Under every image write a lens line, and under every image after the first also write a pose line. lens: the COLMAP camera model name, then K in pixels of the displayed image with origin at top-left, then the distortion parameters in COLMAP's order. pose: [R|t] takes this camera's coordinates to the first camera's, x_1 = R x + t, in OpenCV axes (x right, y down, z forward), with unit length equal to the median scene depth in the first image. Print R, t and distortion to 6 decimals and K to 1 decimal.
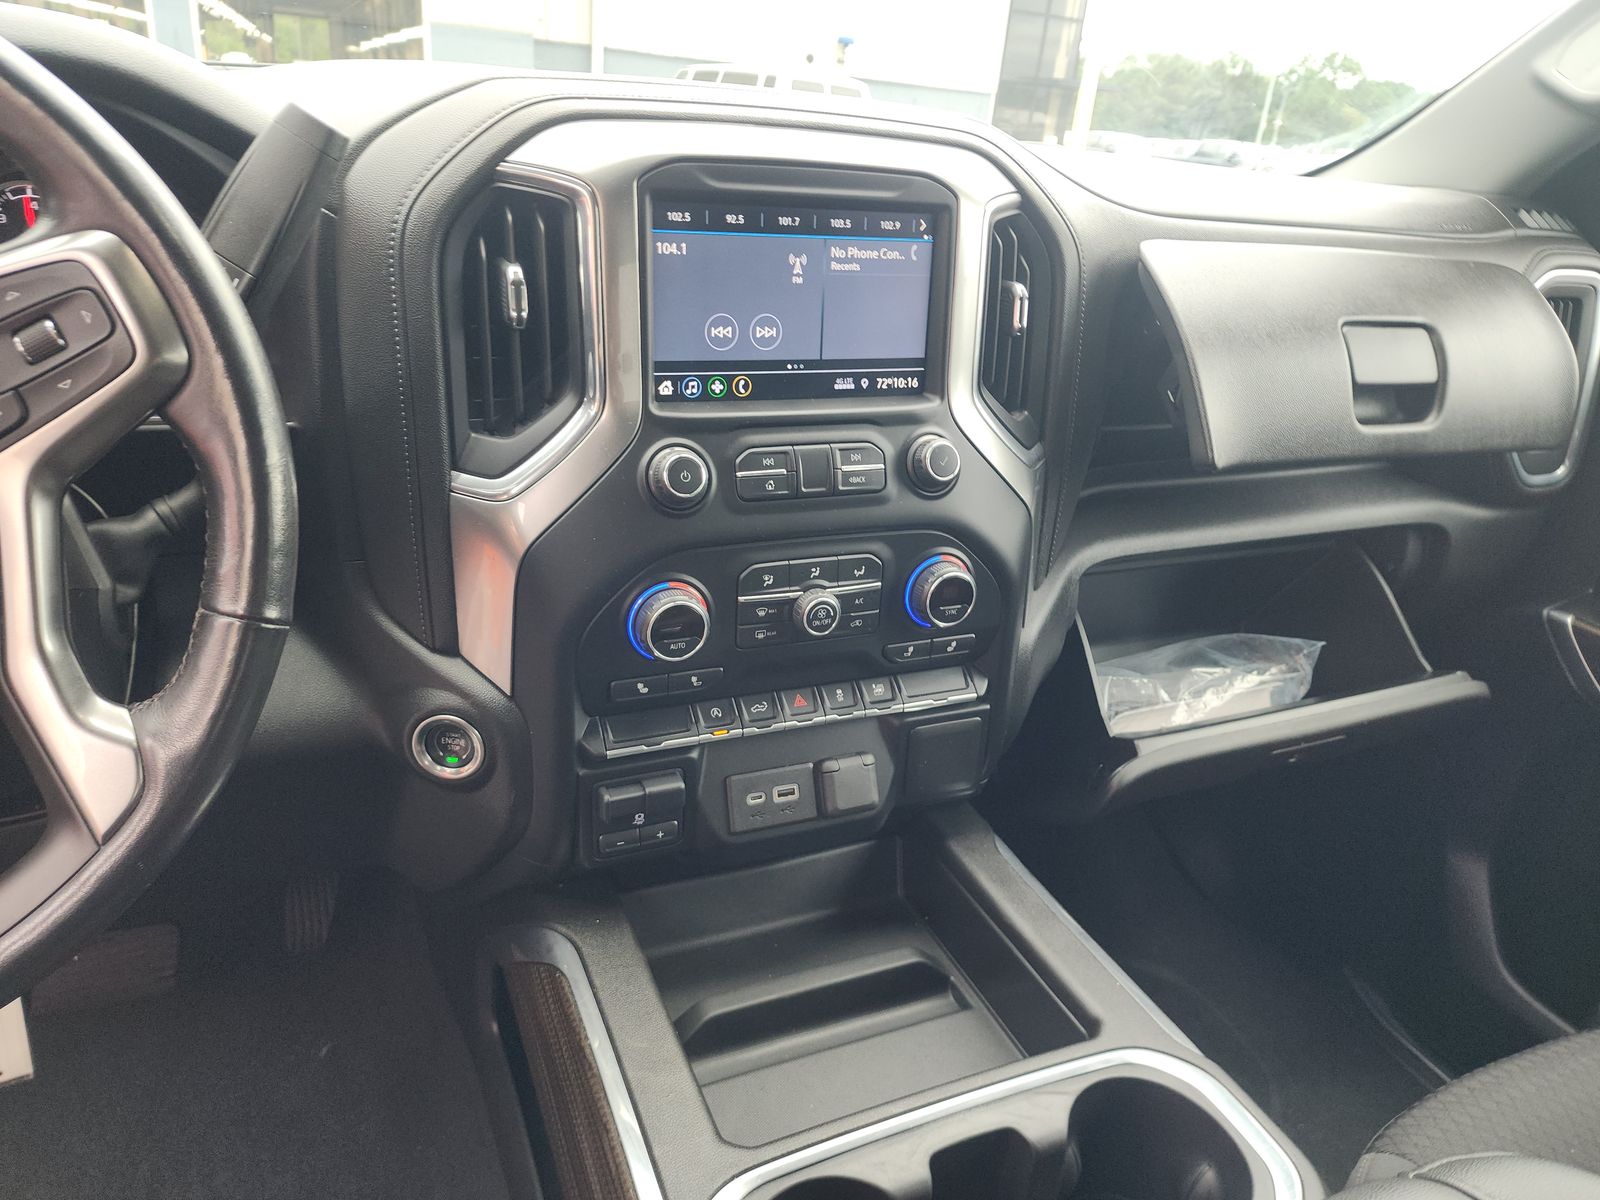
lens RADIAL K [[1052.9, 0, 800.0], [0, 1052.9, 611.2], [0, 0, 1]] dist [0.050136, -0.041292]
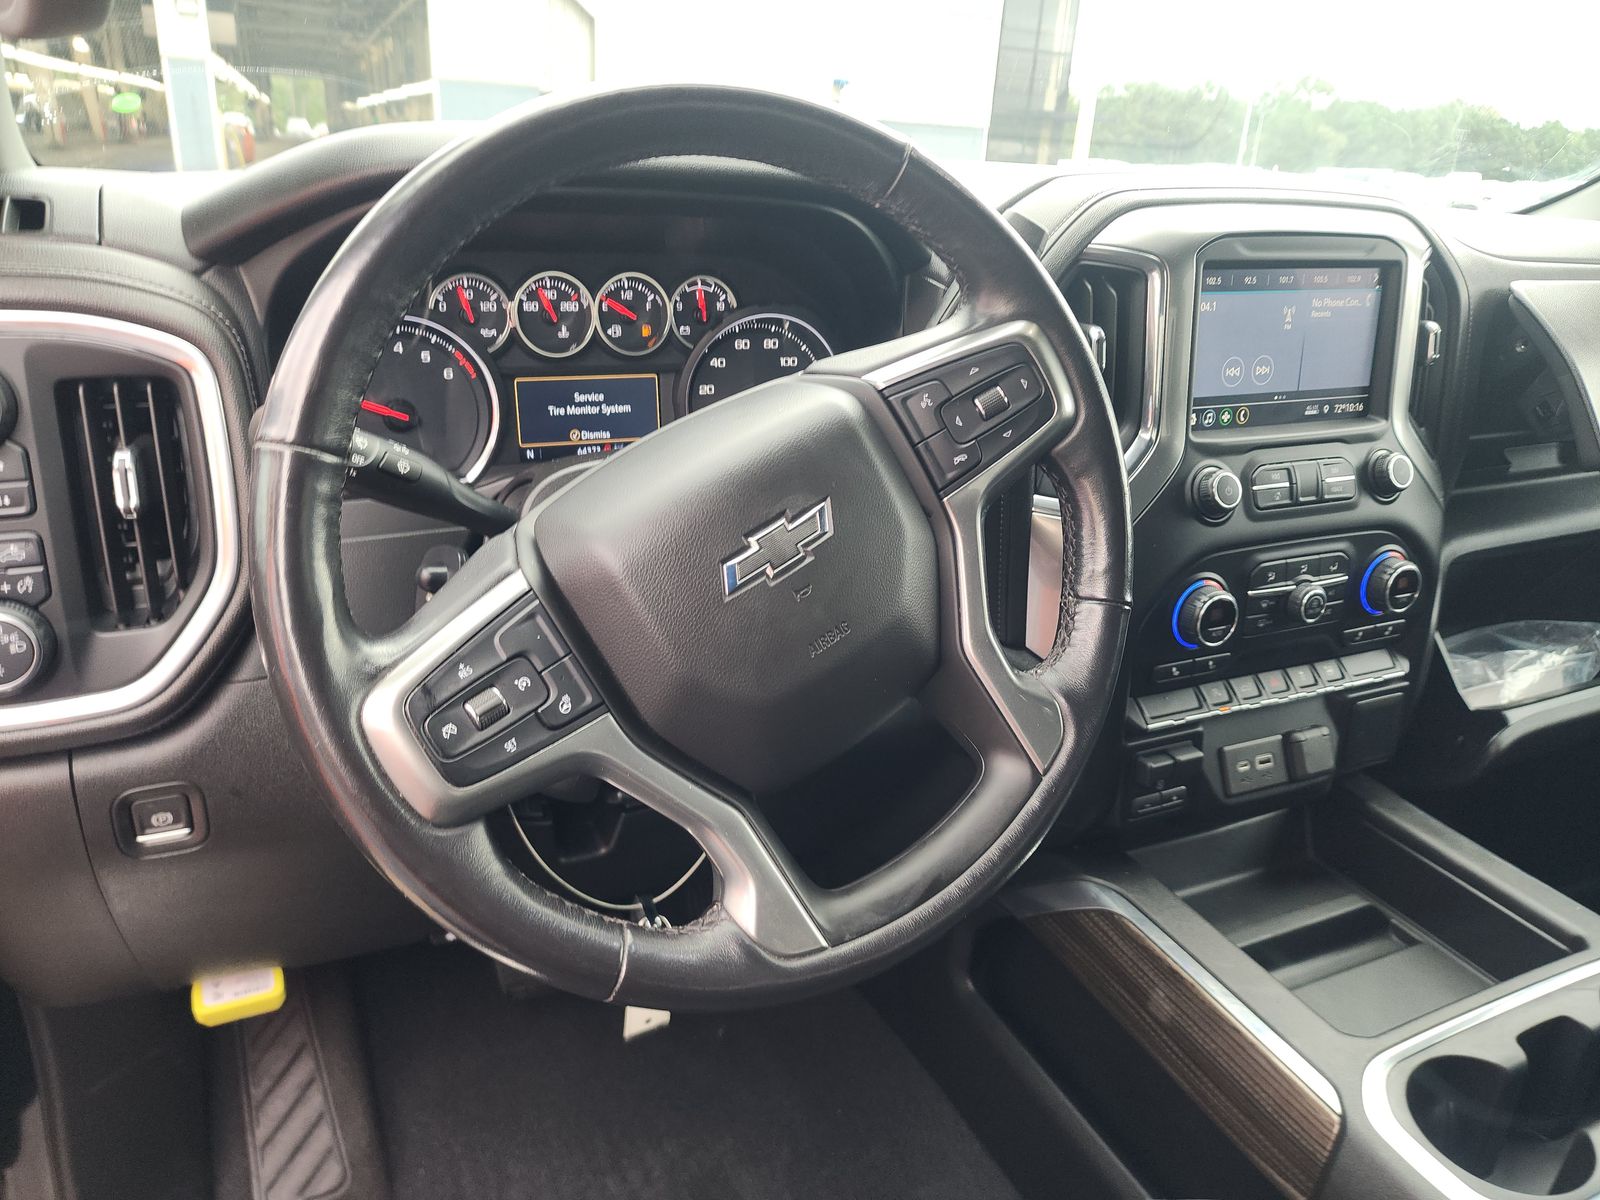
lens RADIAL K [[1087.6, 0, 800.0], [0, 1087.6, 600.0], [0, 0, 1]] dist [0.018566, -0.002356]
pose [[0.998963, -0.042102, 0.017331, -0.542544], [0.042857, 0.998033, -0.045755, 0.028735], [-0.015370, 0.046450, 0.998802, -0.203609]]
